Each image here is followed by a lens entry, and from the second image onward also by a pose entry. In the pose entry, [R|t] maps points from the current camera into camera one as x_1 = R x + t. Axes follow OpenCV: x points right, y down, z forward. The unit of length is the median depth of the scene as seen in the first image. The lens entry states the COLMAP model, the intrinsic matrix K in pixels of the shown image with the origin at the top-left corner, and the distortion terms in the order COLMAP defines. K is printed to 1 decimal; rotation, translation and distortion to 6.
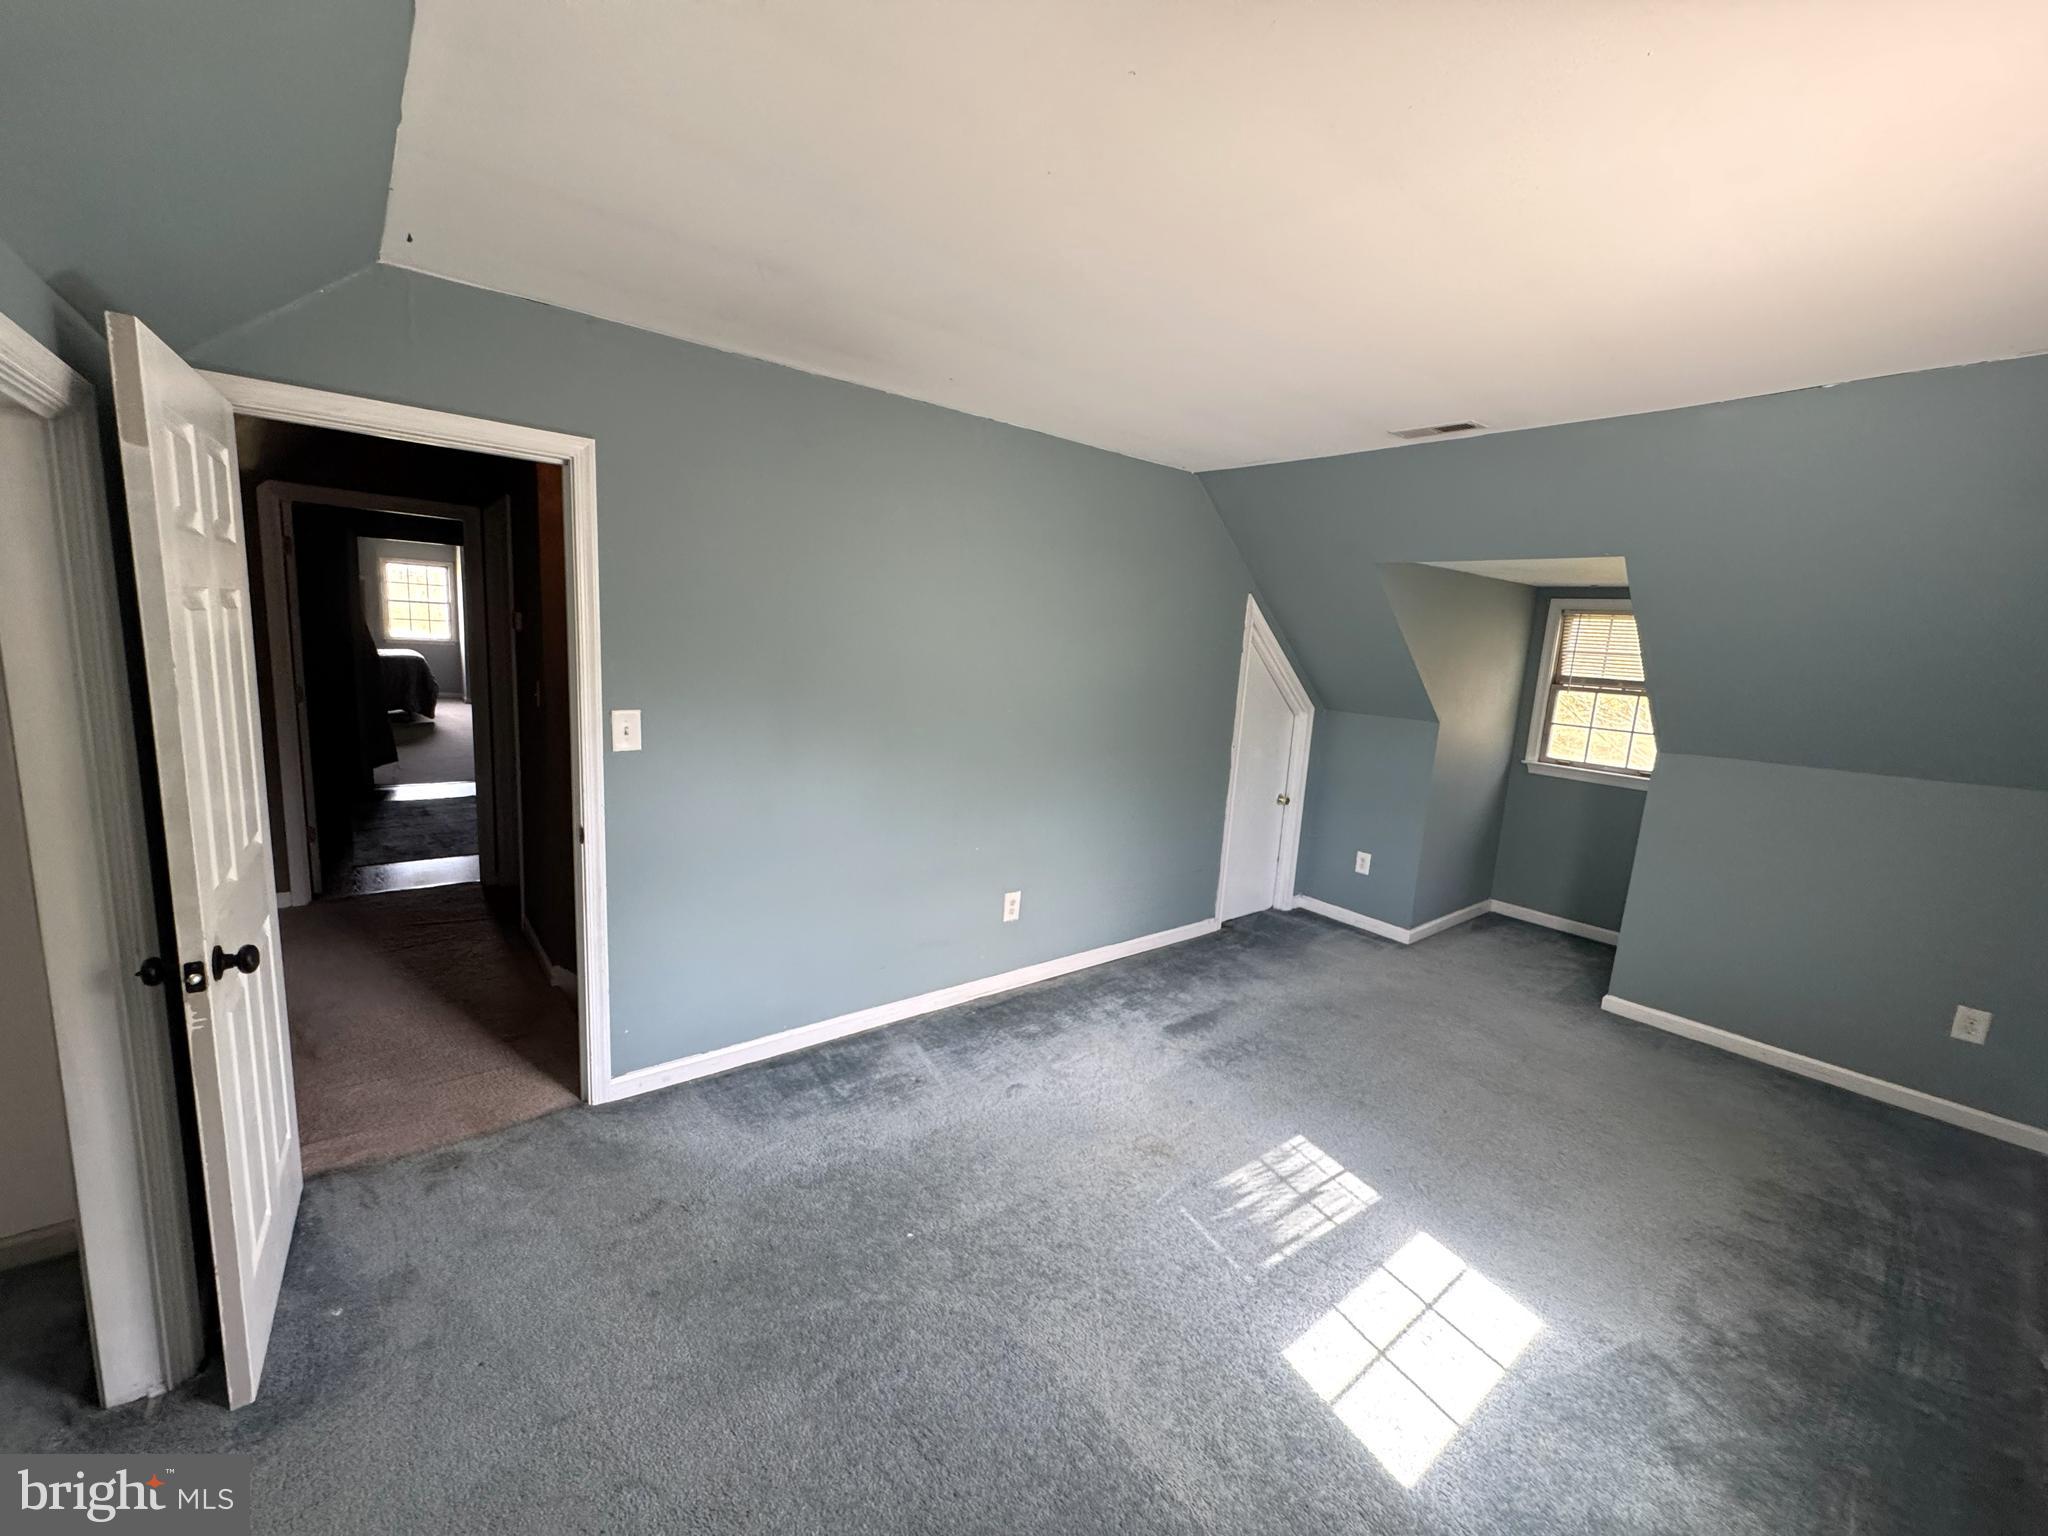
lens RADIAL K [[809.6, 0, 1024.0], [0, 809.6, 768.0], [0, 0, 1]] dist [-0.000902, 0.000034]
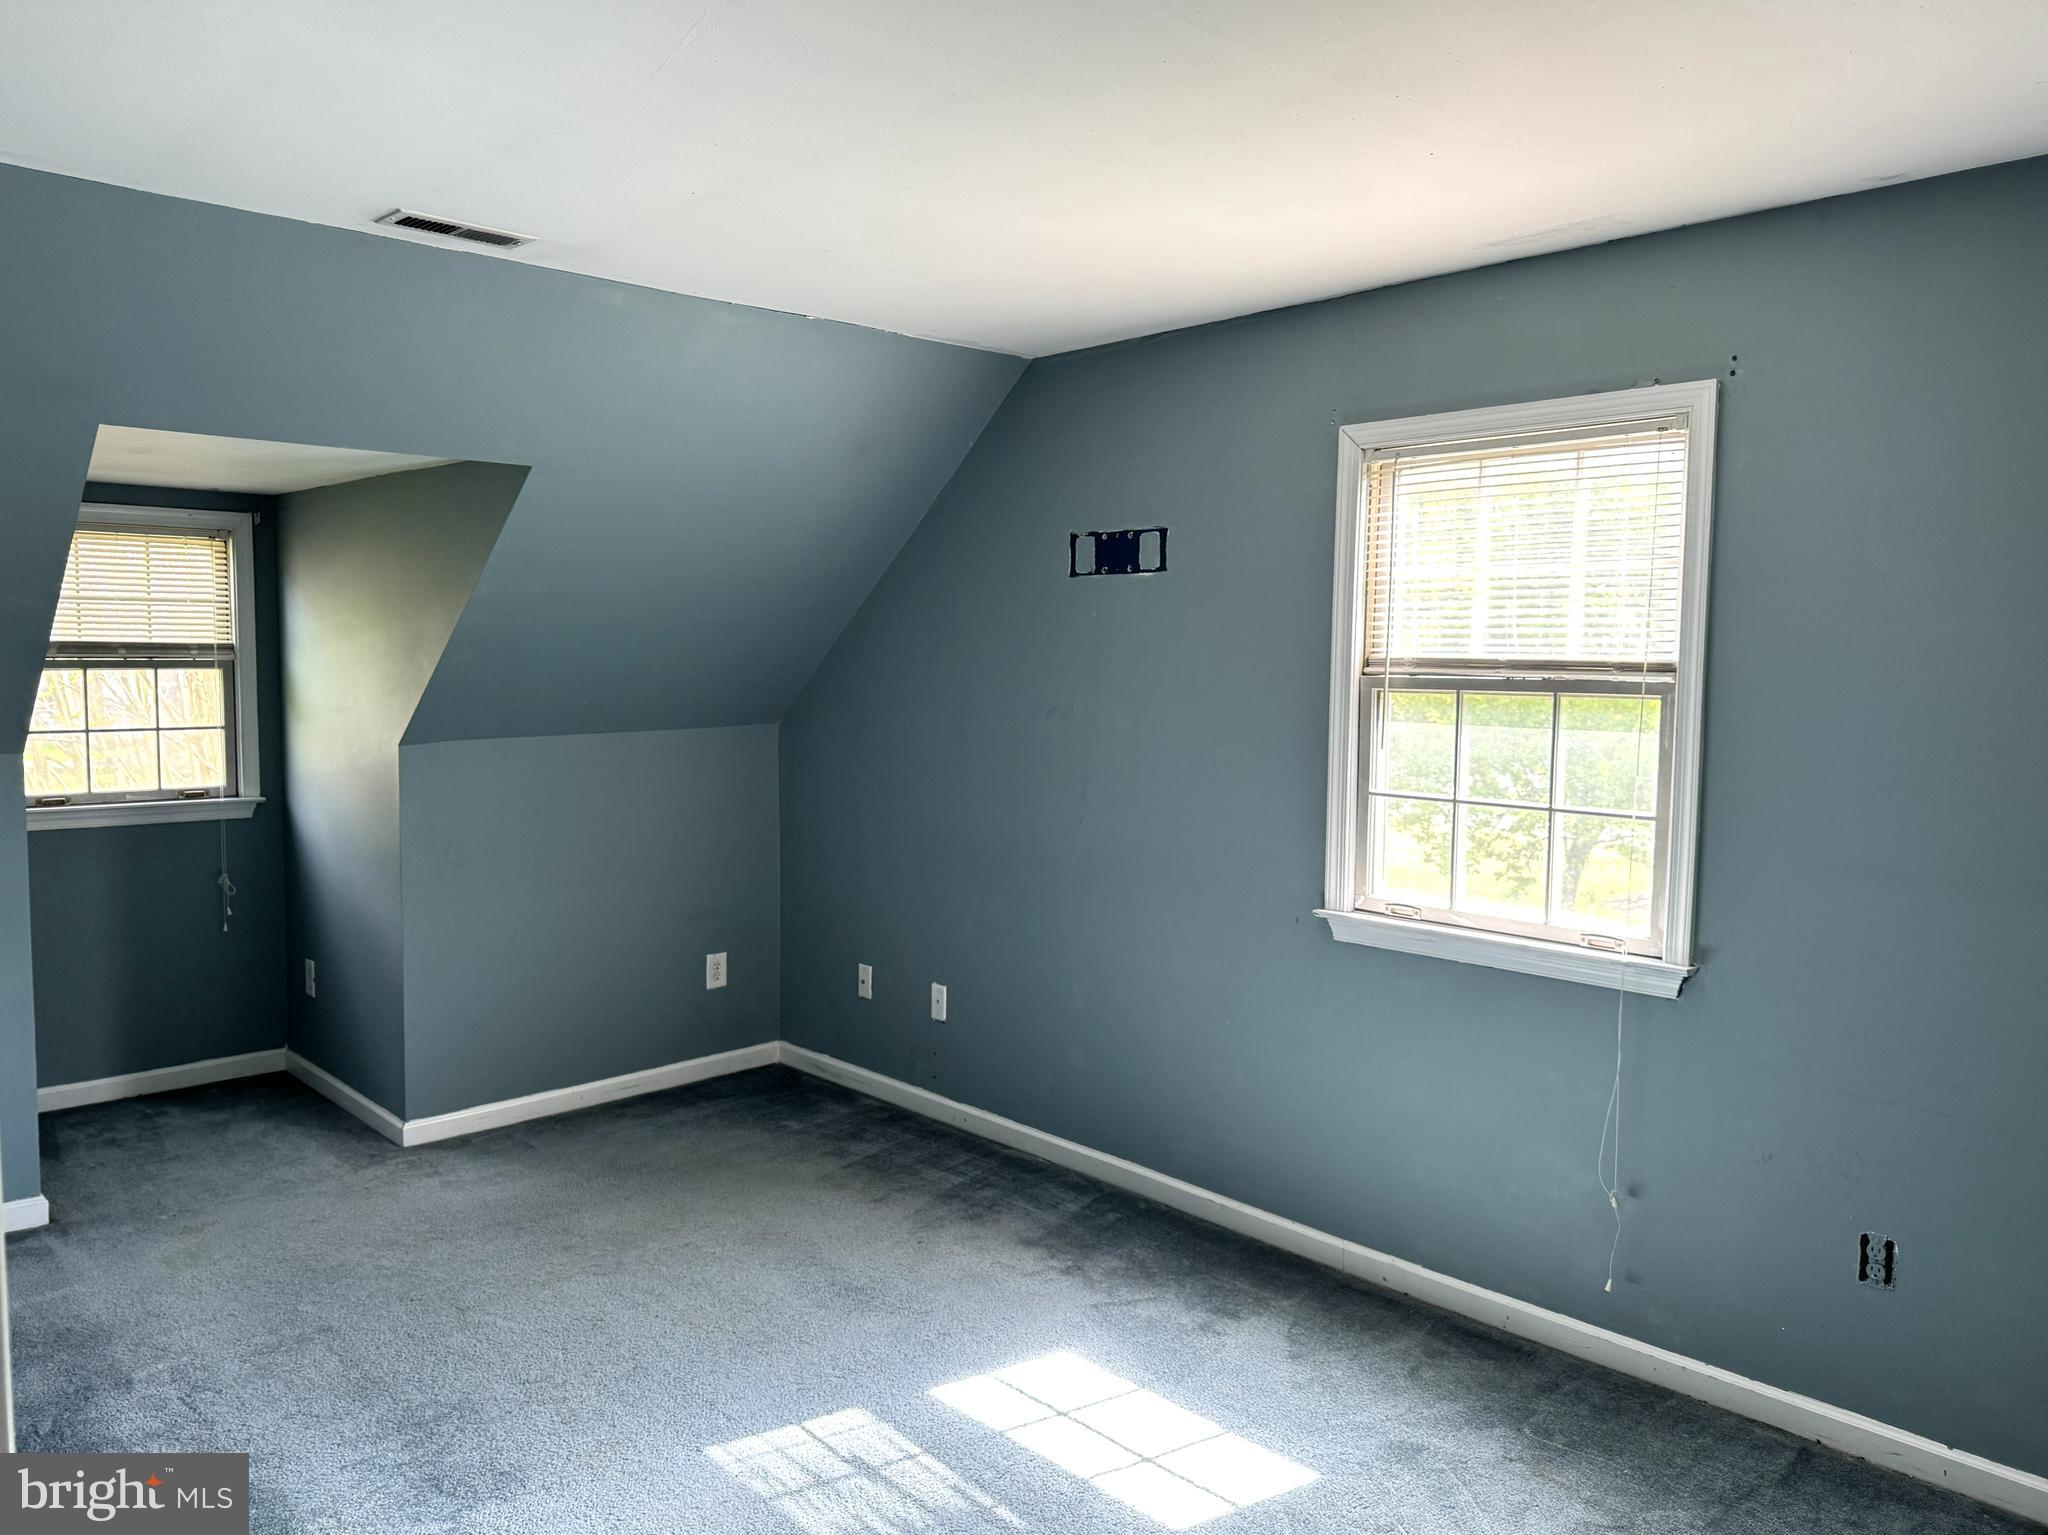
lens RADIAL K [[1493.5, 0, 1024.0], [0, 1493.5, 767.5], [0, 0, 1]] dist [0.009209, 0.001149]
pose [[-0.064597, -0.142813, 0.987639, -0.598501], [0.153102, 0.976571, 0.151227, -0.135797], [-0.986097, 0.160979, -0.041219, 0.670897]]
